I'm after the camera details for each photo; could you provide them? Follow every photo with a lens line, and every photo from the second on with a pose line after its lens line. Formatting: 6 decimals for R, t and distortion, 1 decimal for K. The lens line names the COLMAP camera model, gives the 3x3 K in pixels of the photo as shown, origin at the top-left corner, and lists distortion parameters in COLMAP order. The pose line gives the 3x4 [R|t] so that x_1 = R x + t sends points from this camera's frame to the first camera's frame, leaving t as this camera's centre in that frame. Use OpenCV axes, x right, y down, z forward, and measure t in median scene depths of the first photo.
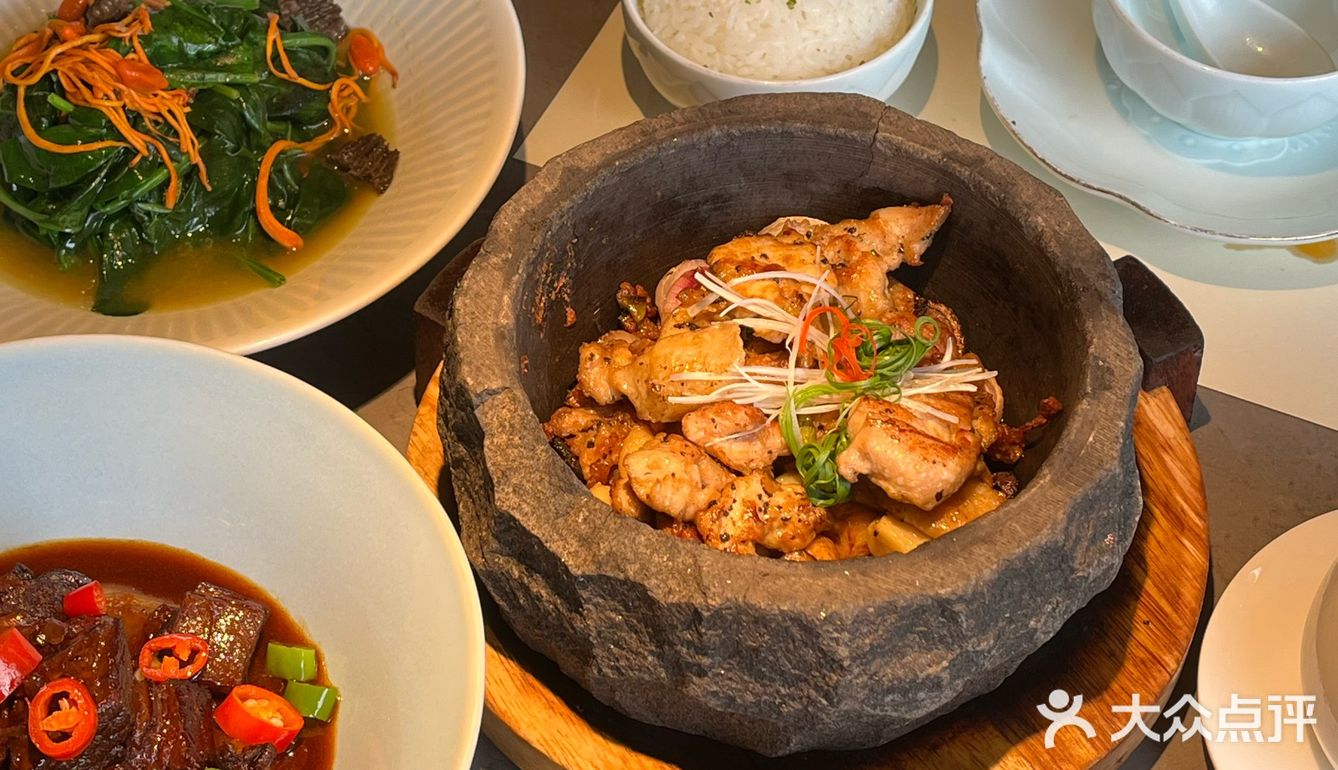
lens RADIAL K [[2340.8, 0, 671.4], [0, 2340.8, 386.2], [0, 0, 1]] dist [0.134674, 0.000000]
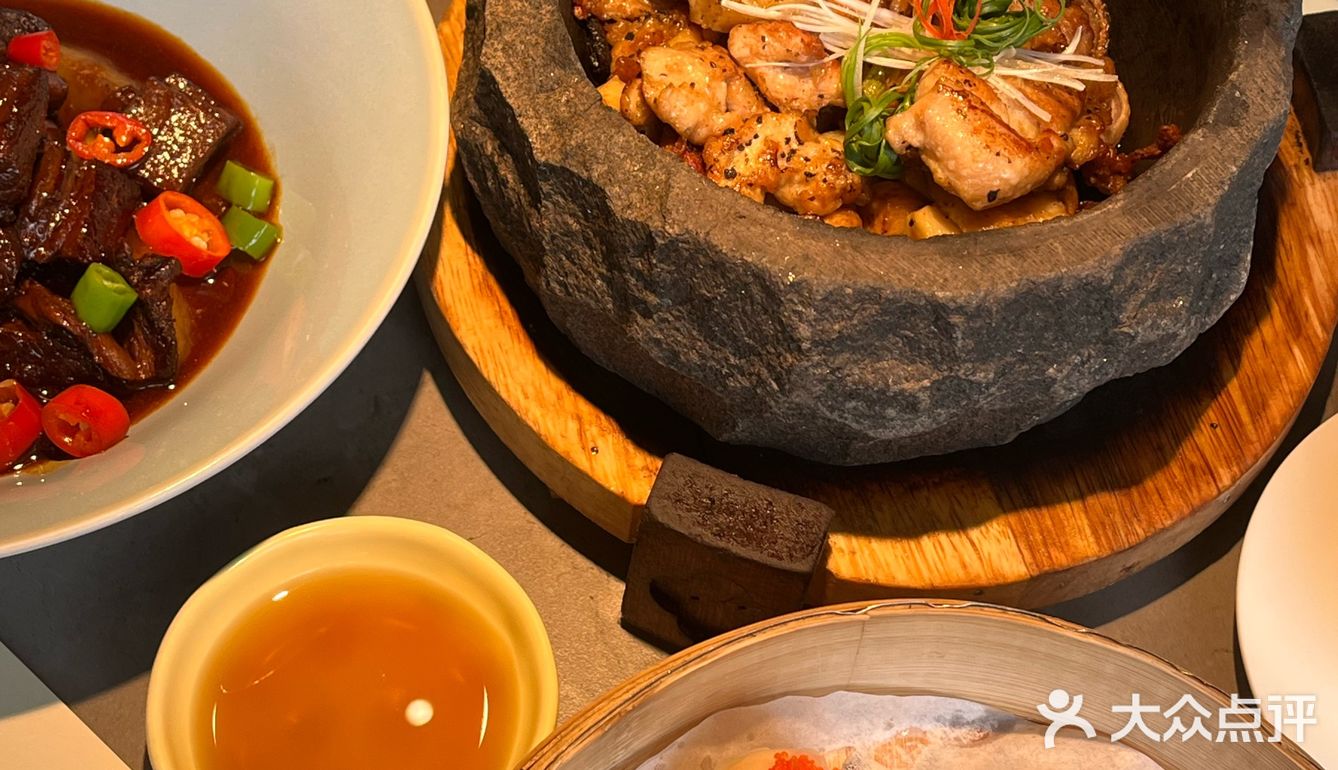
lens RADIAL K [[2340.8, 0, 674.5], [0, 2340.8, 380.6], [0, 0, 1]] dist [0.134674, 0.000000]
pose [[0.951127, 0.284749, -0.119484, 0.123597], [-0.271322, 0.955356, 0.116961, 0.042063], [0.147454, -0.078826, 0.985923, 0.160672]]
